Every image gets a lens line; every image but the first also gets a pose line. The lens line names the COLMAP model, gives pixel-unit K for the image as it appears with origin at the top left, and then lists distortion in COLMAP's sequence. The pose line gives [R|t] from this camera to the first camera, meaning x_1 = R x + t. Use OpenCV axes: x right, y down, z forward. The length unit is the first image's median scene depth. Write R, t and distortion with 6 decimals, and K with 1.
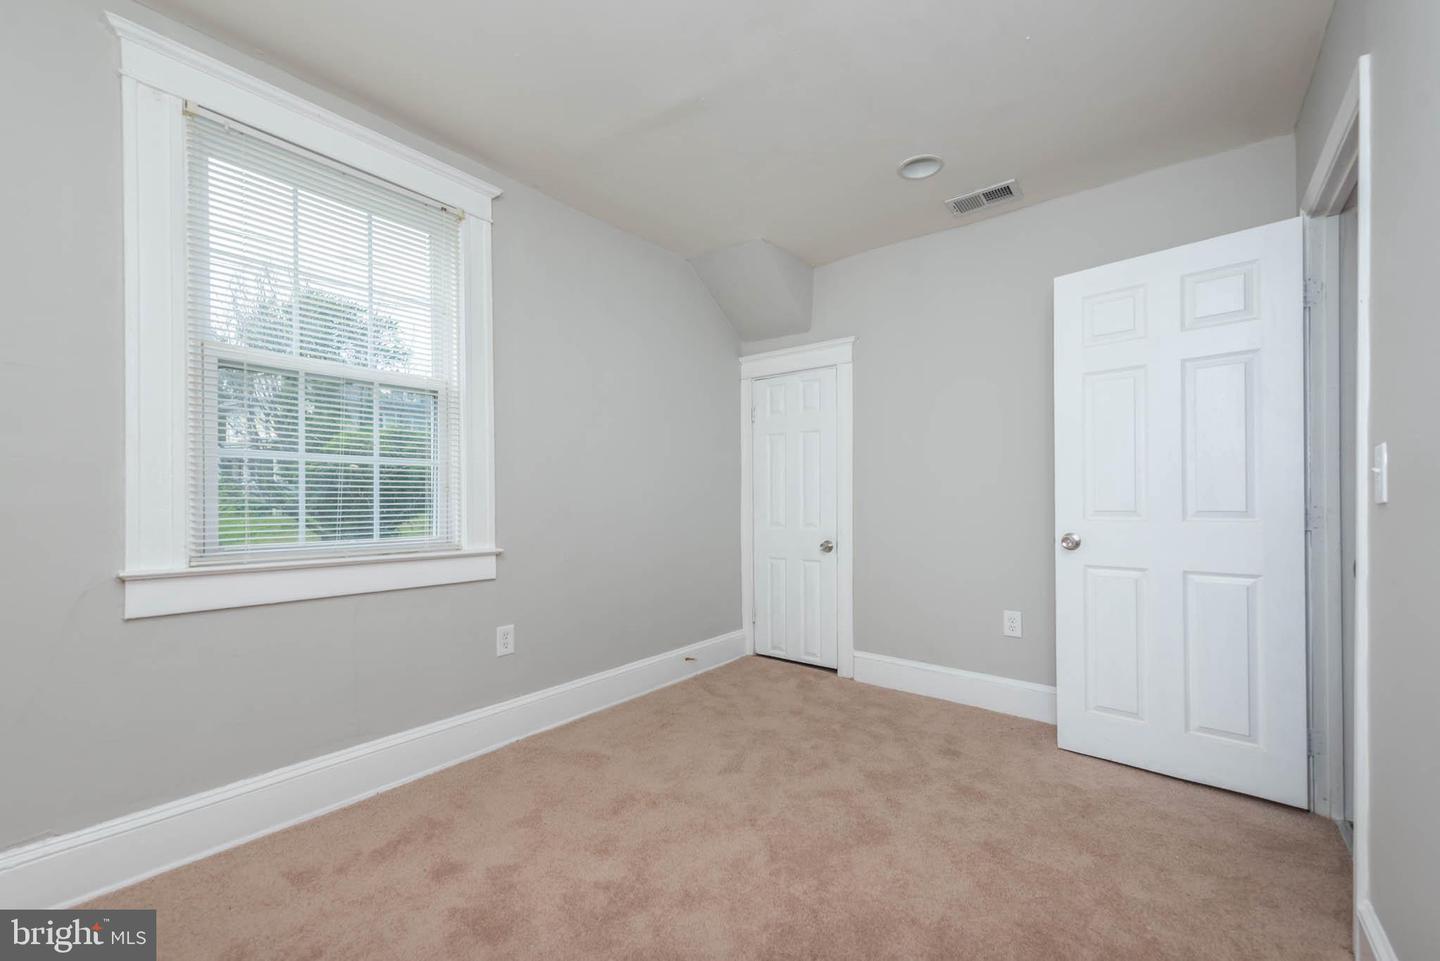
lens RADIAL K [[575.9, 0, 725.4], [0, 575.9, 498.3], [0, 0, 1]] dist [-0.000455, -0.000168]
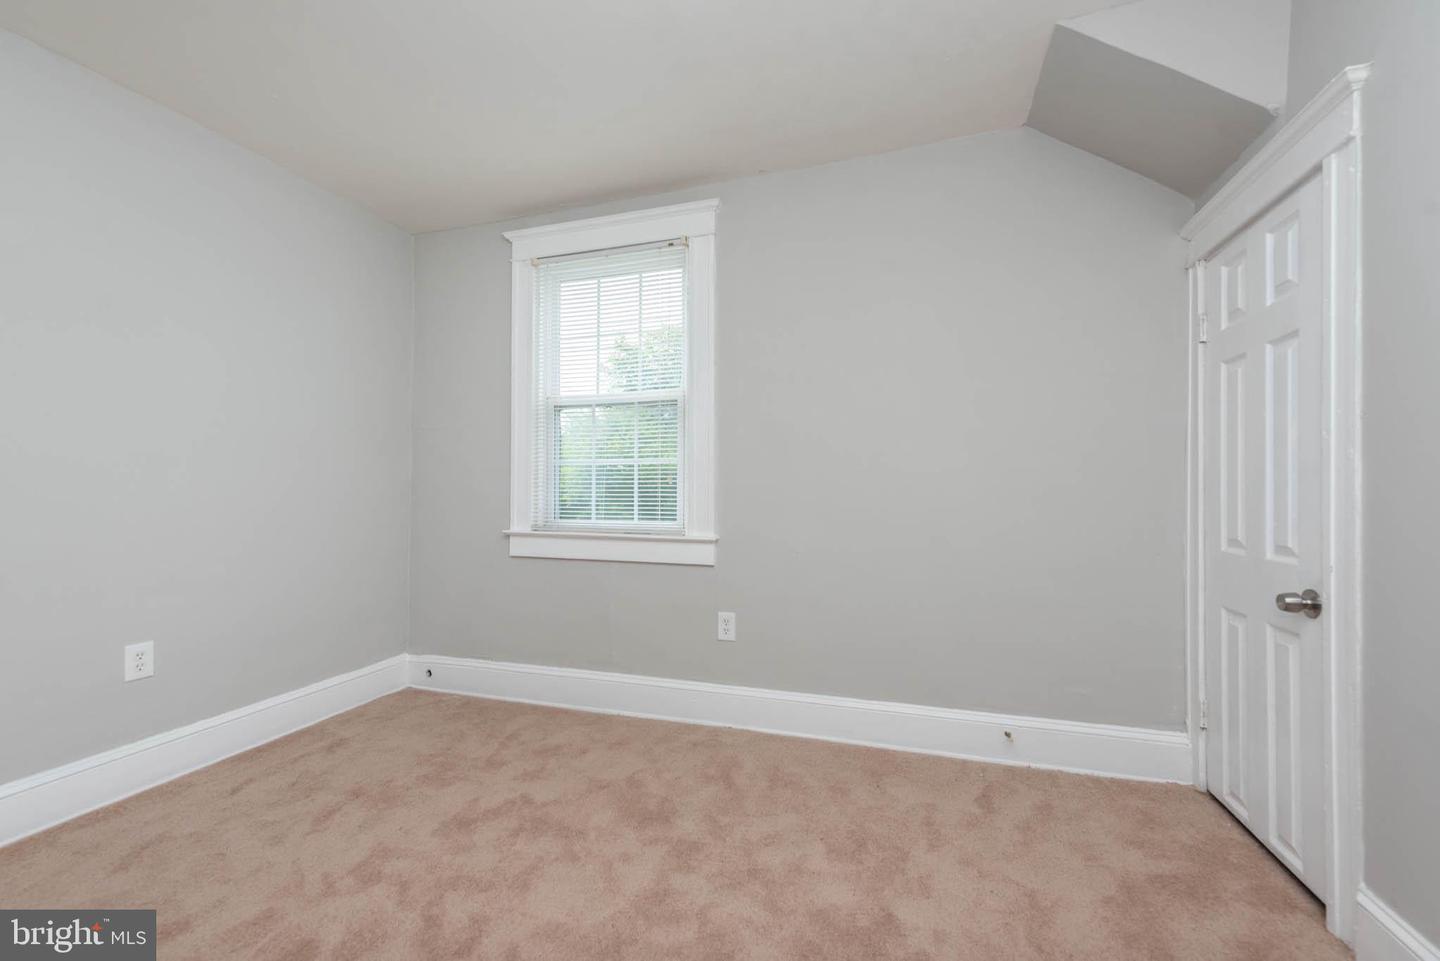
lens RADIAL K [[544.2, 0, 720.0], [0, 544.2, 480.5], [0, 0, 1]] dist [0.000028, -0.000130]
pose [[0.377287, -0.009529, -0.926047, 0.588331], [0.006568, 0.999949, -0.007613, -0.010753], [0.926073, -0.003210, 0.377331, 0.688255]]
